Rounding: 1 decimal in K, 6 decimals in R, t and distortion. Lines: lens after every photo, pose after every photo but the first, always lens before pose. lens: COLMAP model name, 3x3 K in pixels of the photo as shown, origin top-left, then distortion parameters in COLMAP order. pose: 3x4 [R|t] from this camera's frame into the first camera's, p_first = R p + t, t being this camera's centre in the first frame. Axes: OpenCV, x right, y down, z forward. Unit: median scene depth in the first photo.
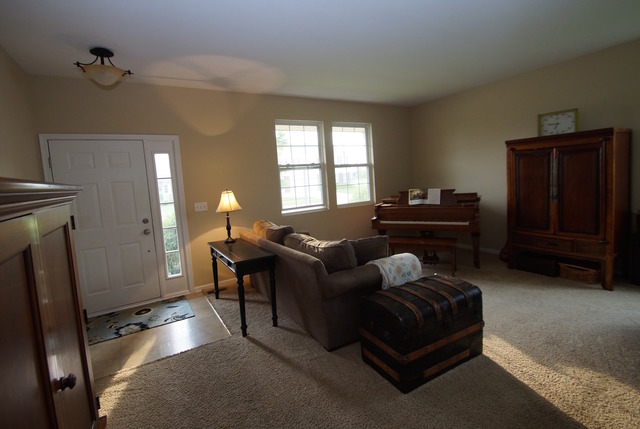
lens RADIAL K [[311.2, 0, 319.5], [0, 311.2, 202.6], [0, 0, 1]] dist [0.000095, -0.000097]
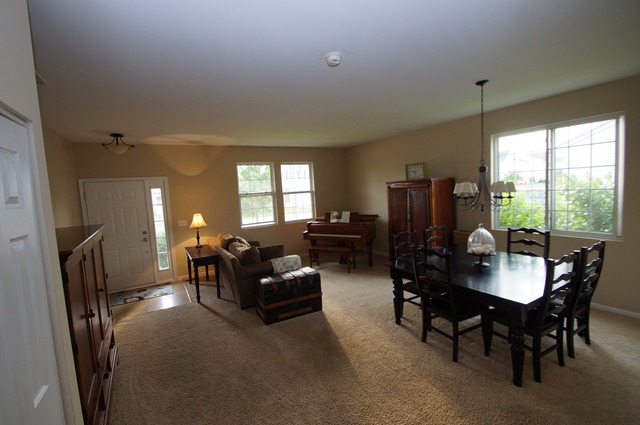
lens RADIAL K [[285.3, 0, 311.8], [0, 285.3, 212.2], [0, 0, 1]] dist [0.000404, -0.000210]
pose [[0.999773, 0.010668, -0.018444, 0.290138], [-0.010663, 0.999943, 0.000362, -0.051362], [0.018447, -0.000165, 0.999830, -0.393357]]
